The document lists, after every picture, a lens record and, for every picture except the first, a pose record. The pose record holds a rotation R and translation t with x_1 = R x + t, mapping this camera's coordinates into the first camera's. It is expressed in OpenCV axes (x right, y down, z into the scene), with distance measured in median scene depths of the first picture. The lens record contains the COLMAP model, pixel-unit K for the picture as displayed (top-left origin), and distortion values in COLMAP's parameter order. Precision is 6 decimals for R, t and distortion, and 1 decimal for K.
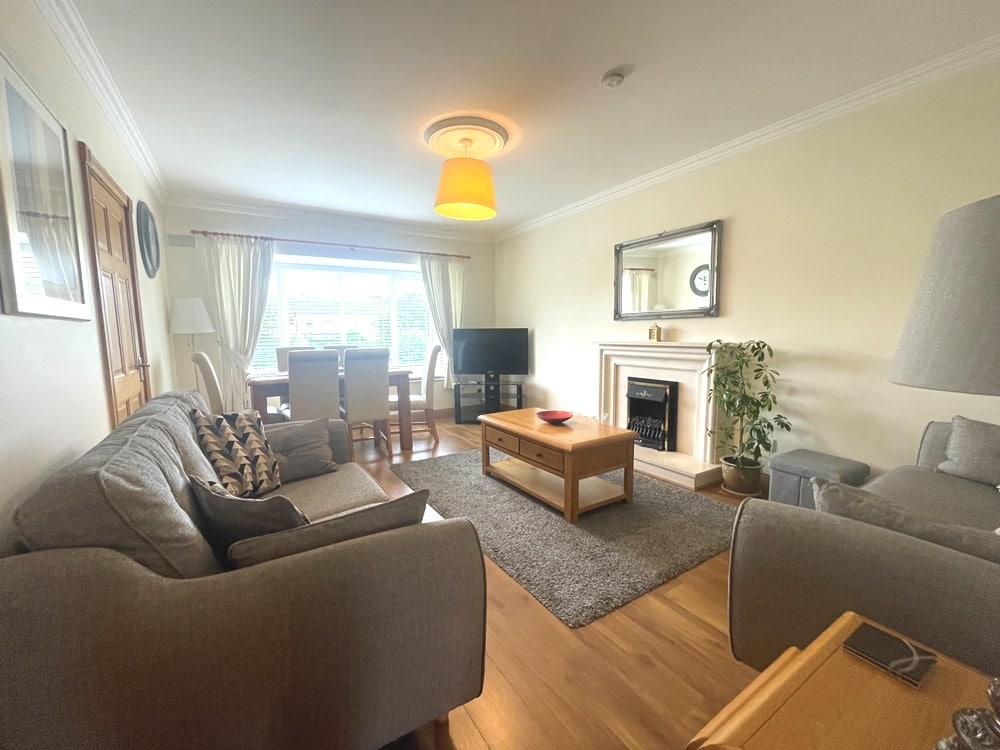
lens RADIAL K [[409.6, 0, 502.8], [0, 409.6, 376.1], [0, 0, 1]] dist [-0.008796, 0.001253]
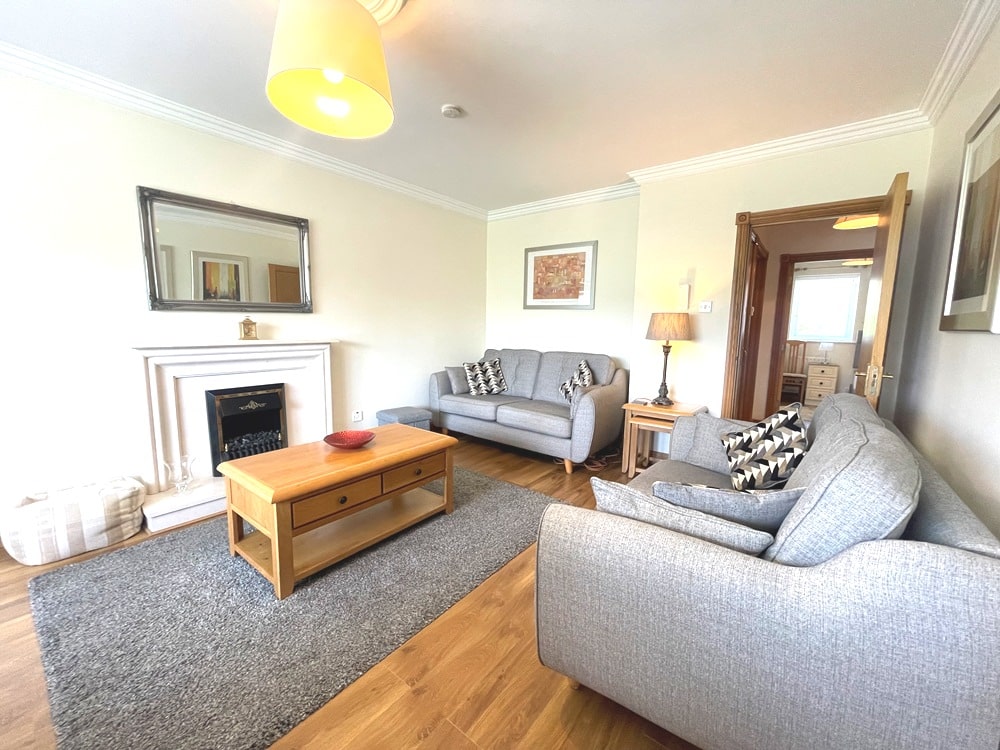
lens RADIAL K [[409.6, 0, 497.9], [0, 409.6, 373.3], [0, 0, 1]] dist [-0.008796, 0.001253]
pose [[-0.343596, -0.105857, 0.933133, -0.665583], [0.093342, 0.984857, 0.146095, -0.107732], [-0.934467, 0.137298, -0.328512, 0.971542]]
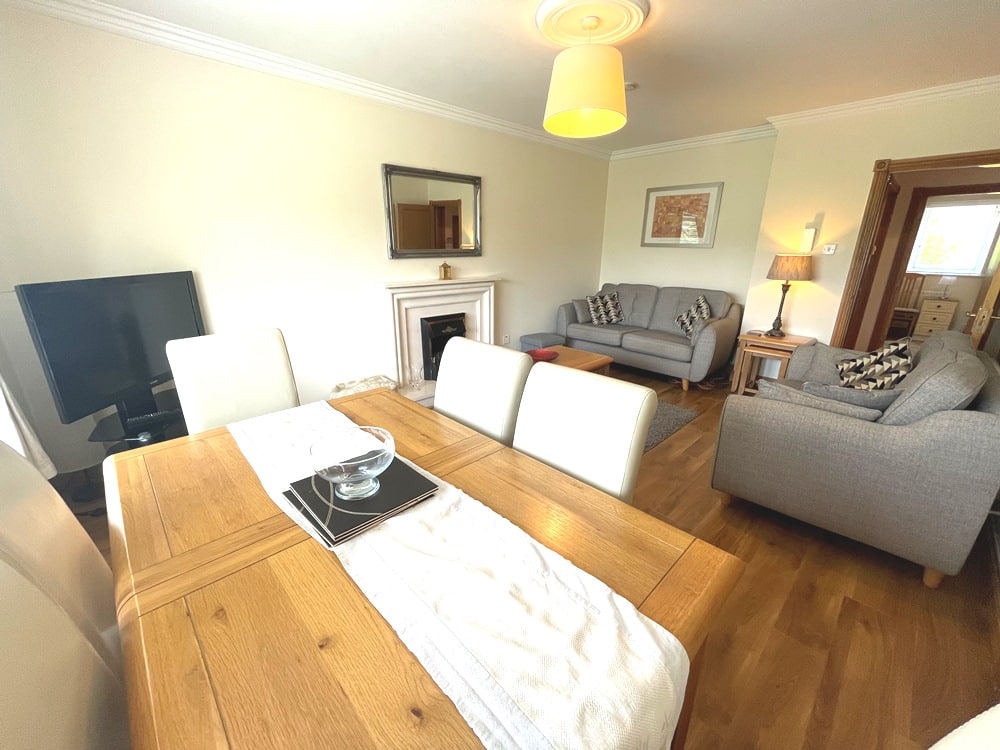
lens RADIAL K [[409.6, 0, 496.8], [0, 409.6, 375.9], [0, 0, 1]] dist [-0.008796, 0.001253]
pose [[-0.200077, -0.284795, 0.937476, -0.865388], [0.103570, 0.945314, 0.309281, -0.193399], [-0.974291, 0.158975, -0.159639, 1.289653]]
